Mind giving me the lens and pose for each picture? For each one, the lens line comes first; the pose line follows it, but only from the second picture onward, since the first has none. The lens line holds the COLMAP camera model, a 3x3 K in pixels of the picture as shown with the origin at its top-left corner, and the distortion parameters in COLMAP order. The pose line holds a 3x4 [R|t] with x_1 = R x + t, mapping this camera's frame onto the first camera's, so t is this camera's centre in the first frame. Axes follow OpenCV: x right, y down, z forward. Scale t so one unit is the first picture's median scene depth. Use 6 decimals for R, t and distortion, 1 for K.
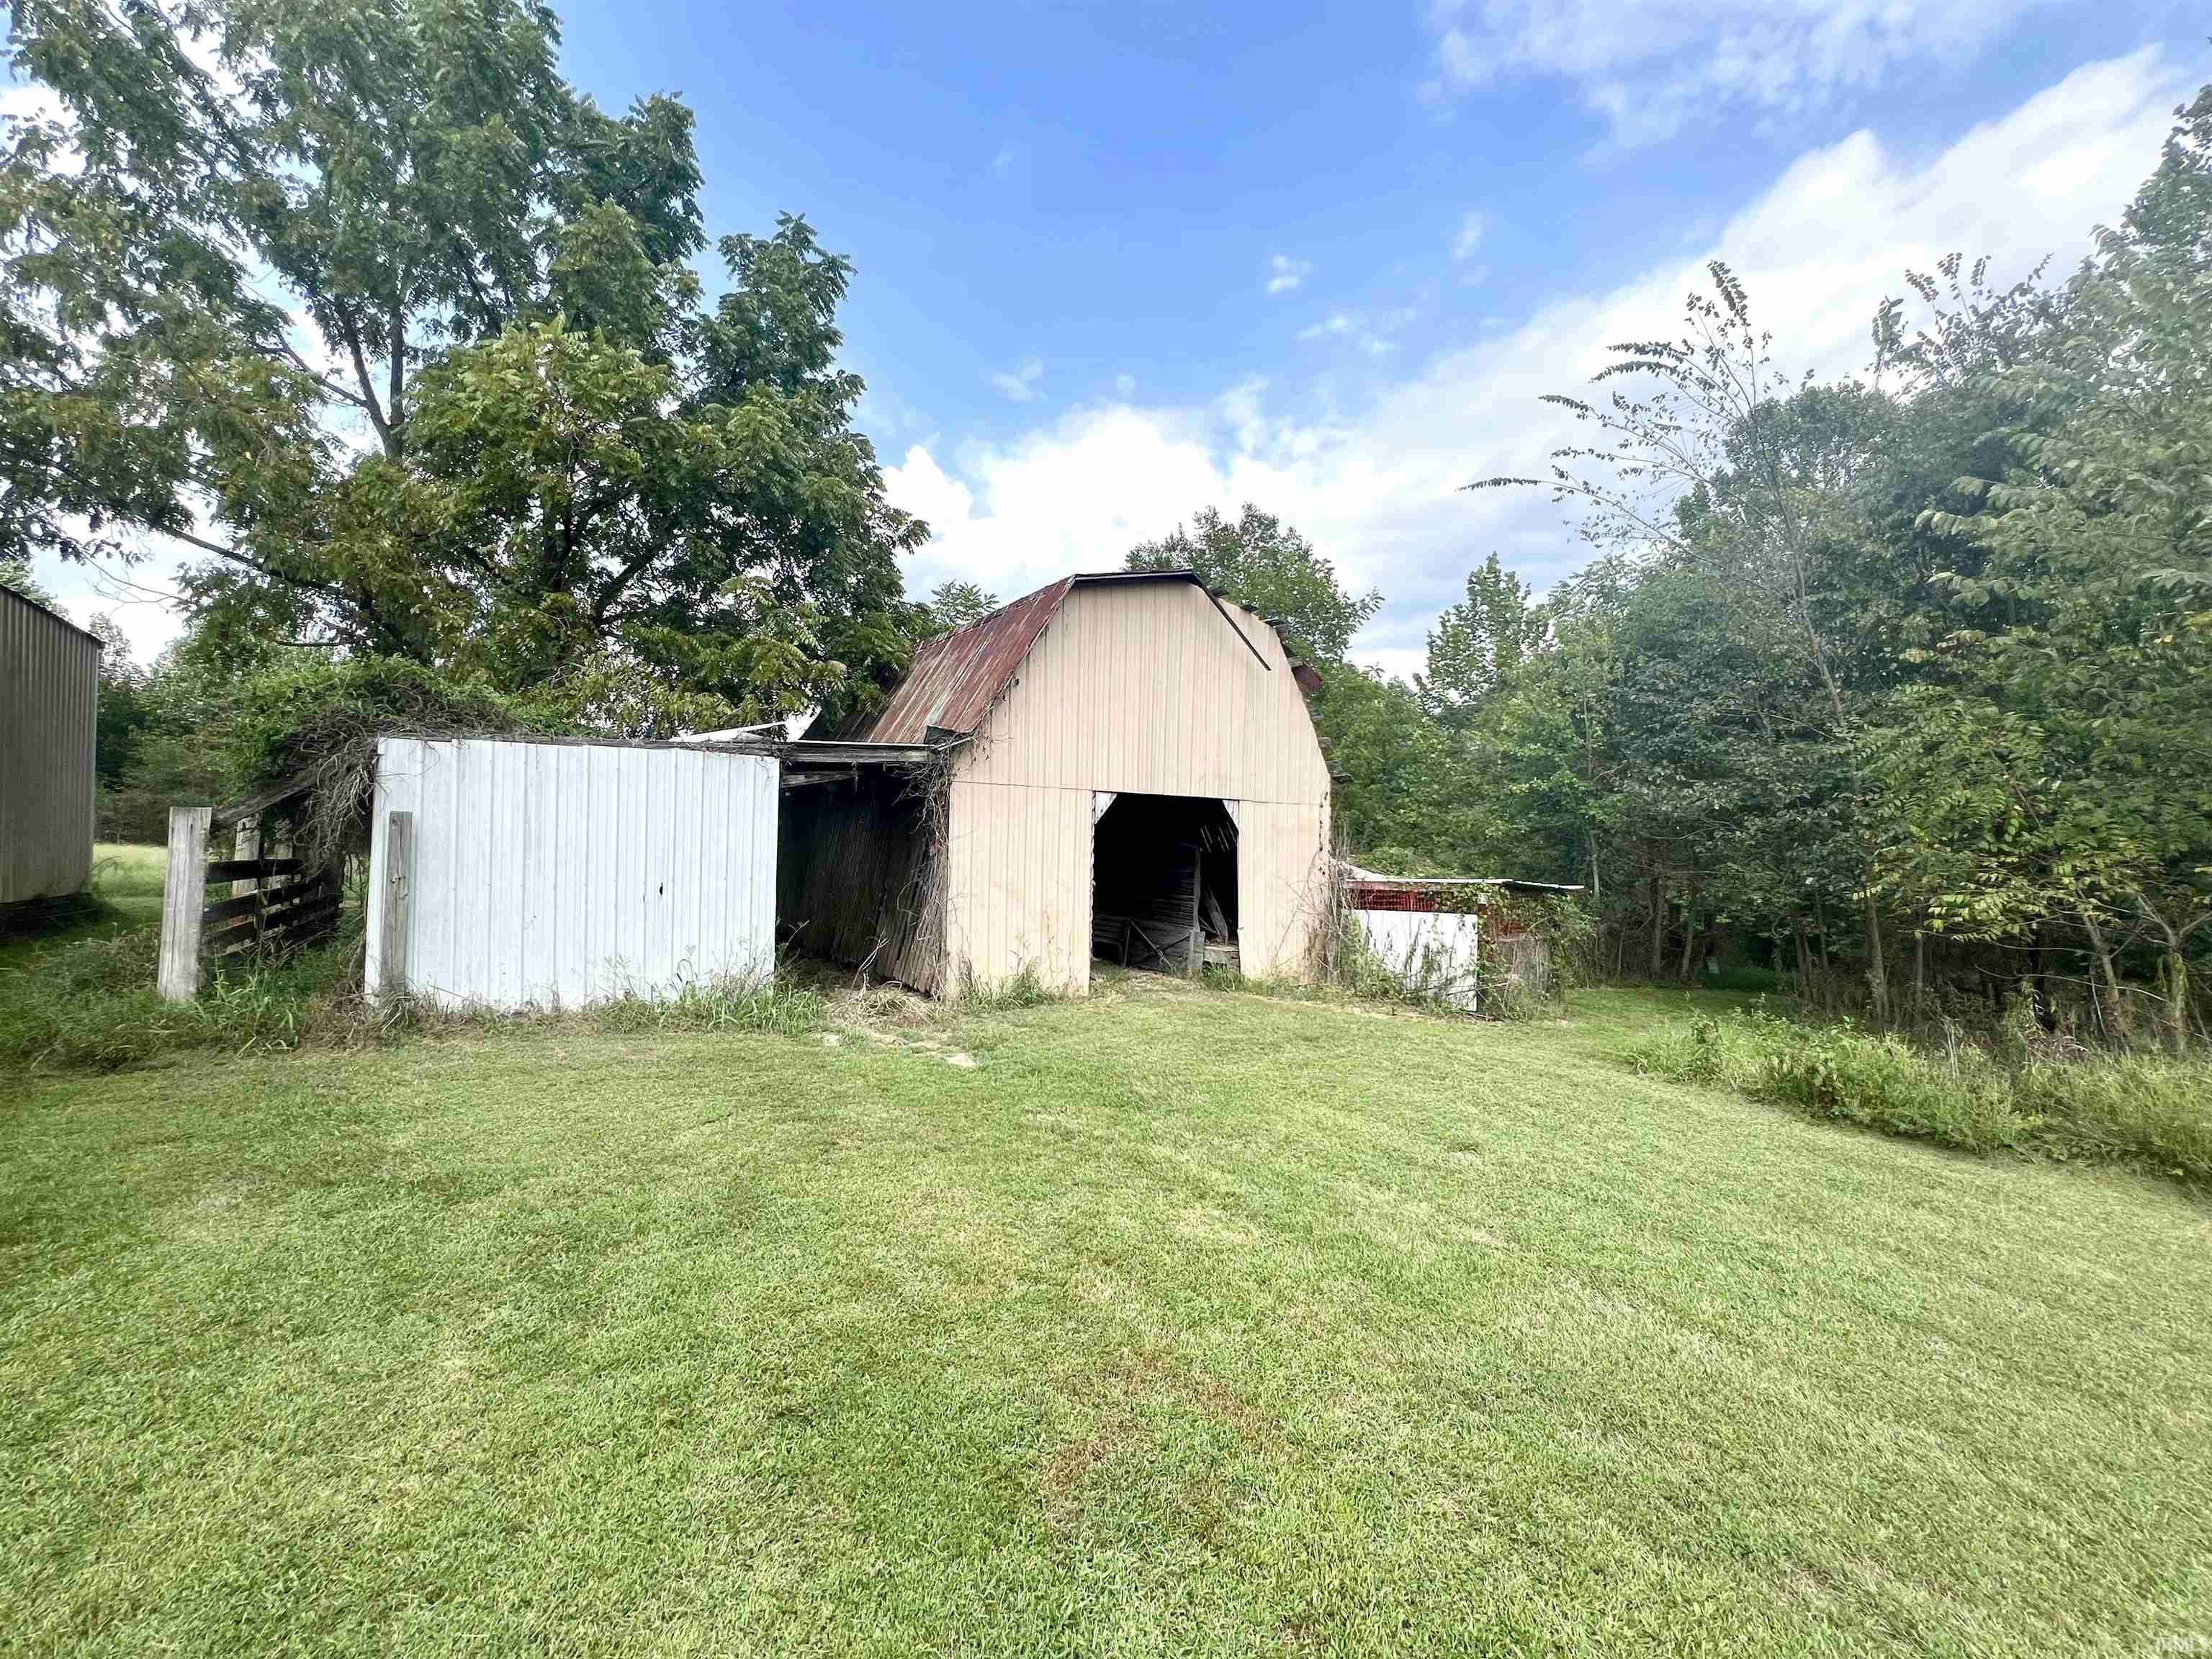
lens RADIAL K [[902.3, 0, 1090.5], [0, 902.3, 843.7], [0, 0, 1]] dist [-0.001724, -0.000111]
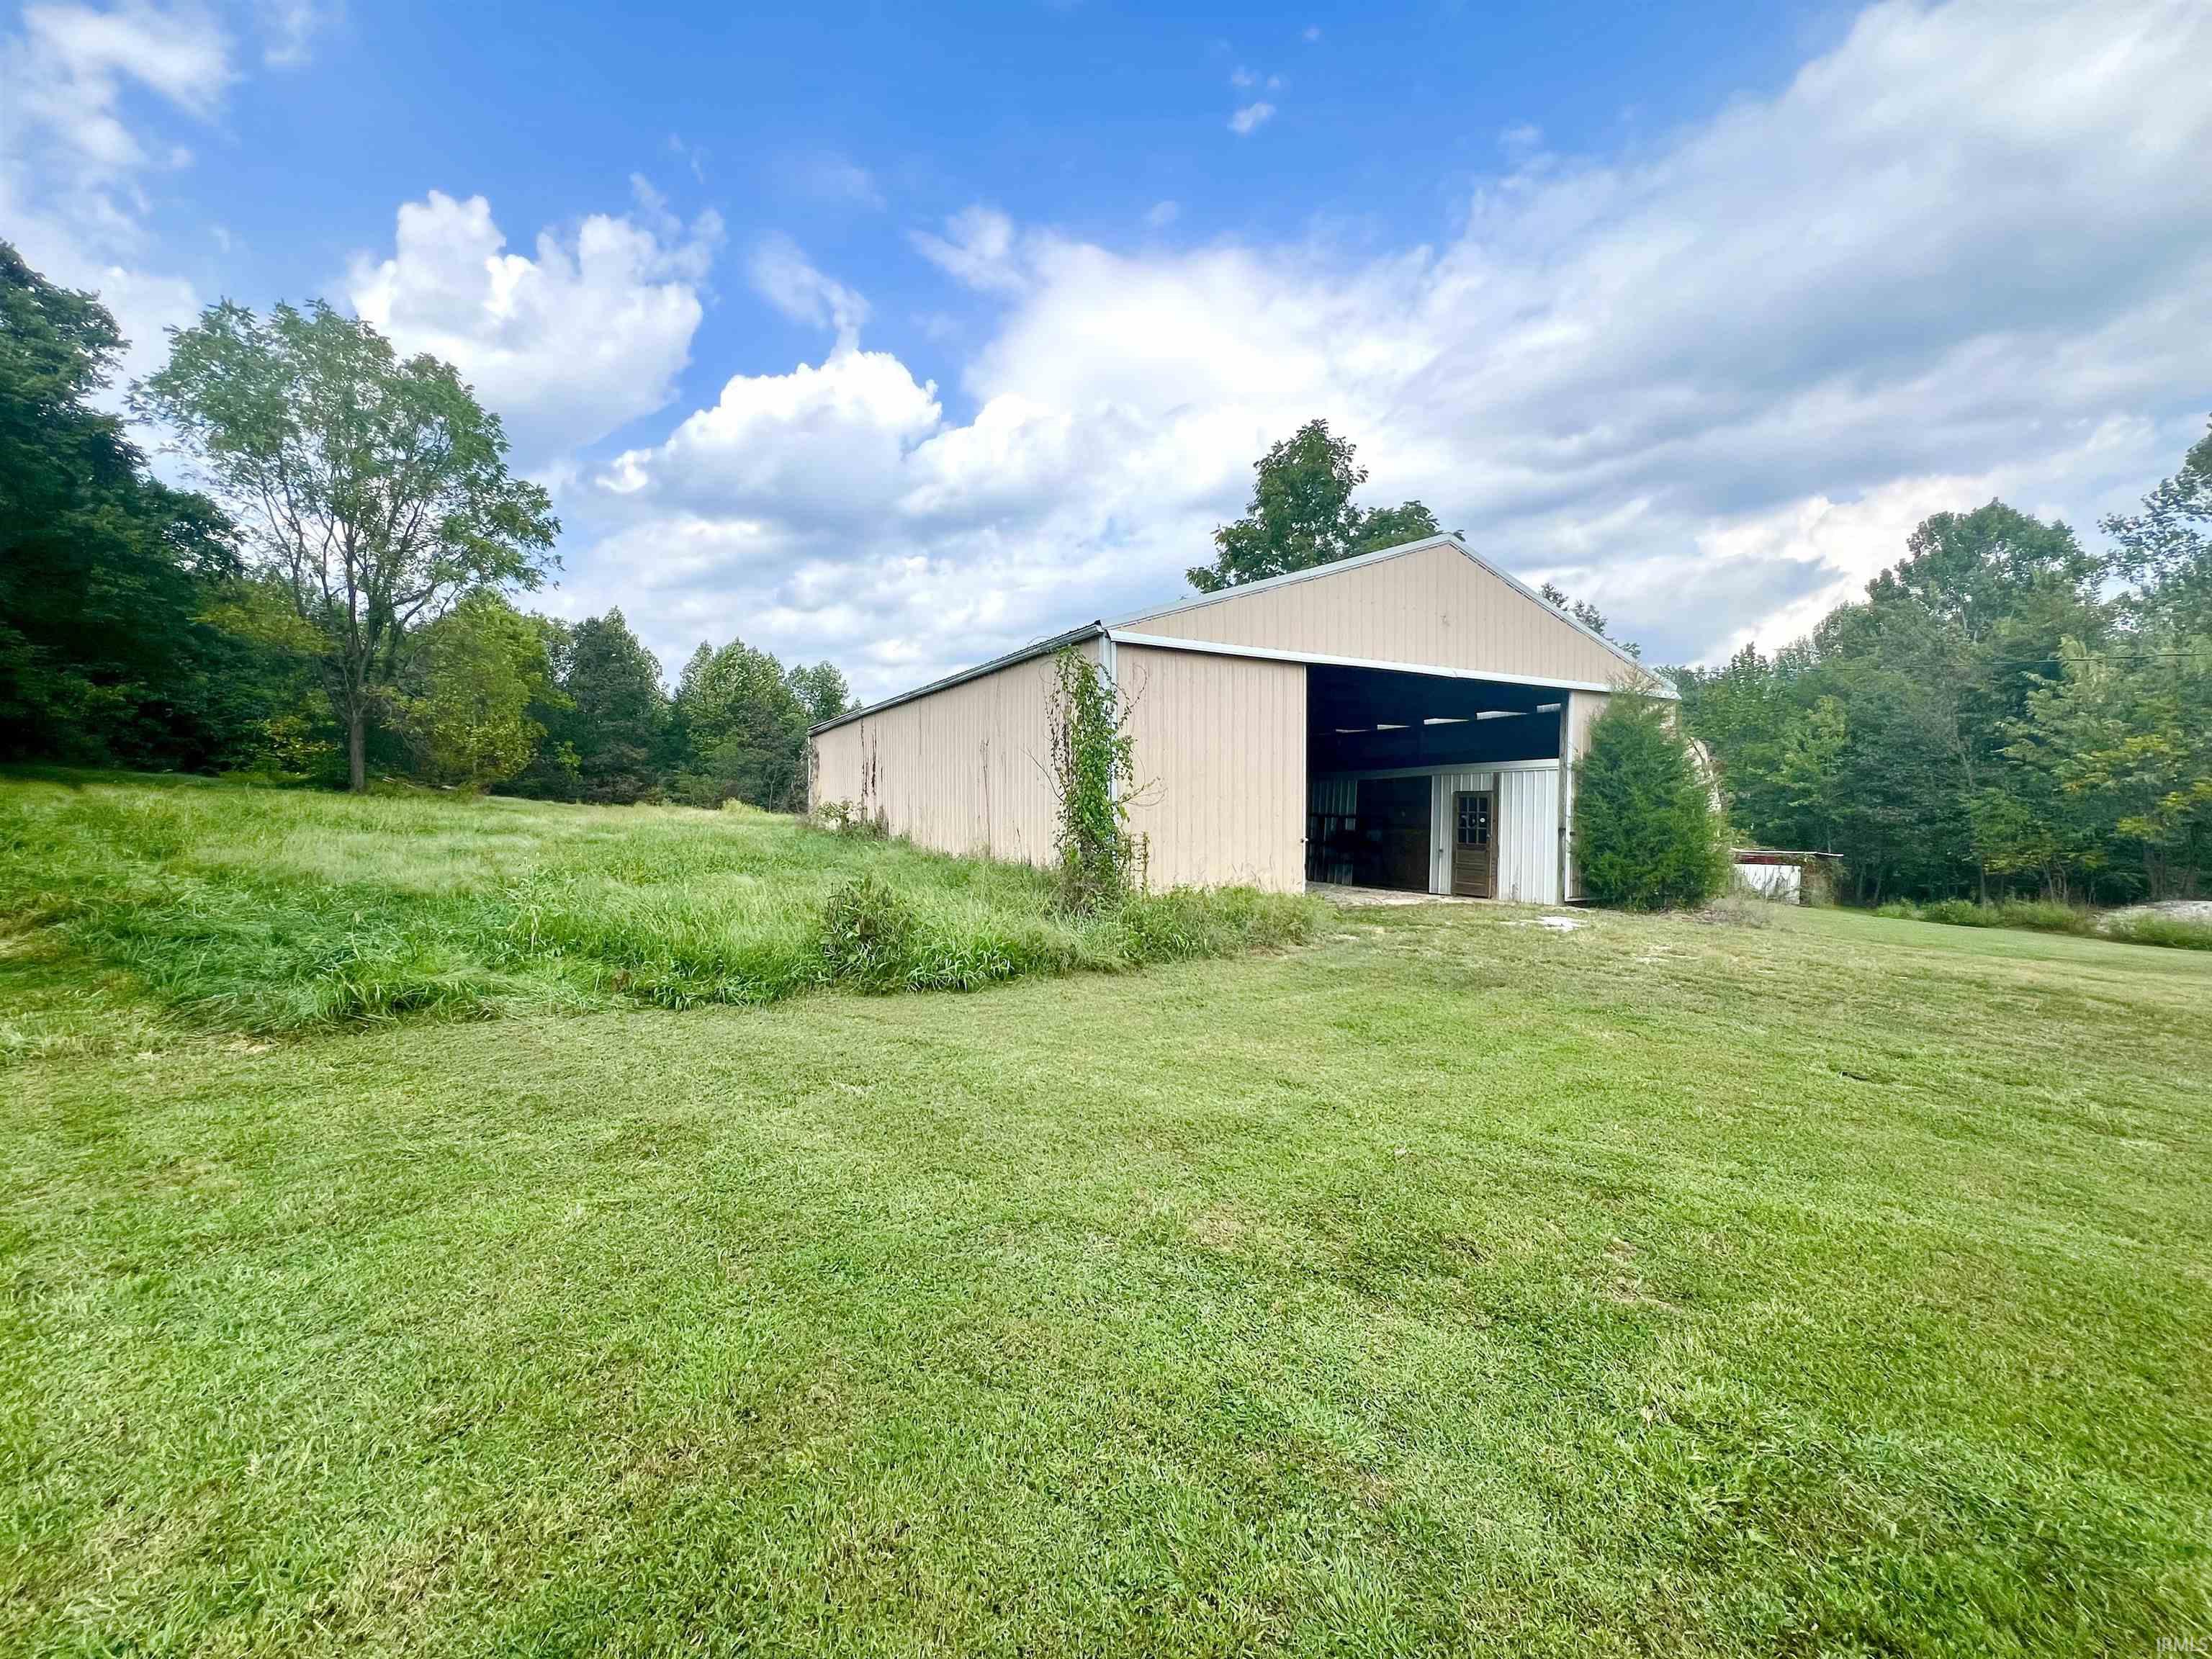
lens RADIAL K [[853.4, 0, 1093.6], [0, 853.4, 828.8], [0, 0, 1]] dist [-0.000721, 0.000055]
pose [[0.991299, 0.009033, -0.131322, -1.053728], [-0.004258, 0.999321, 0.036596, -0.089979], [0.131563, -0.035718, 0.990664, -1.400684]]
